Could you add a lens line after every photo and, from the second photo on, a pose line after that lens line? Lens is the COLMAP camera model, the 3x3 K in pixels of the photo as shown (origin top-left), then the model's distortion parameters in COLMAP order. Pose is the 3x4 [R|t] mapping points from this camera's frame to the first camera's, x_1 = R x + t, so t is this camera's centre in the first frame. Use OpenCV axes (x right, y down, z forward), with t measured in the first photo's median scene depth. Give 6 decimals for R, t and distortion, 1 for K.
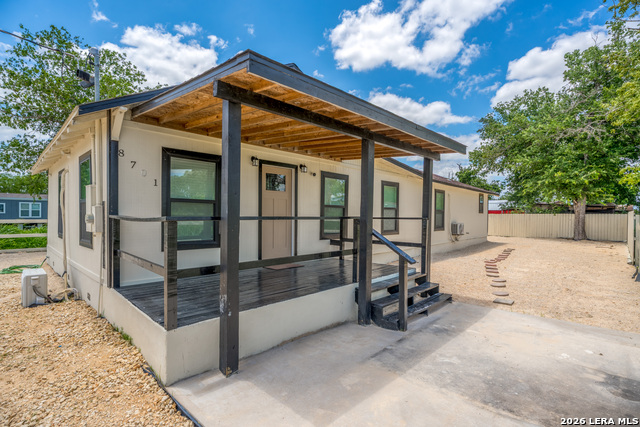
lens RADIAL K [[304.0, 0, 320.0], [0, 304.0, 213.5], [0, 0, 1]] dist [0.001923, 0.000392]
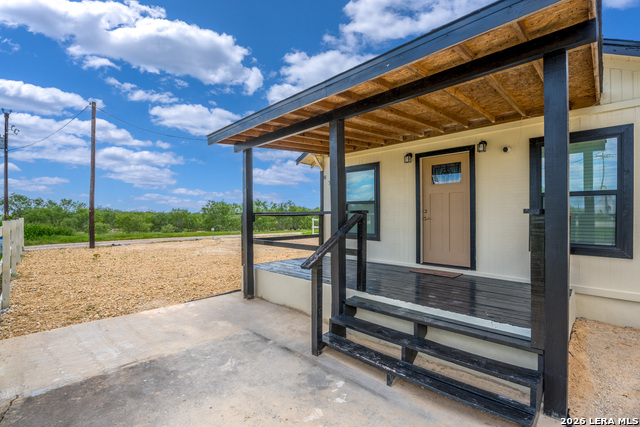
lens RADIAL K [[297.4, 0, 320.0], [0, 297.4, 213.5], [0, 0, 1]] dist [-0.015010, 0.000045]
pose [[-0.008654, -0.022572, -0.999708, 1.385520], [-0.003175, 0.999741, -0.022545, 0.056852], [0.999958, 0.002979, -0.008724, 1.355510]]
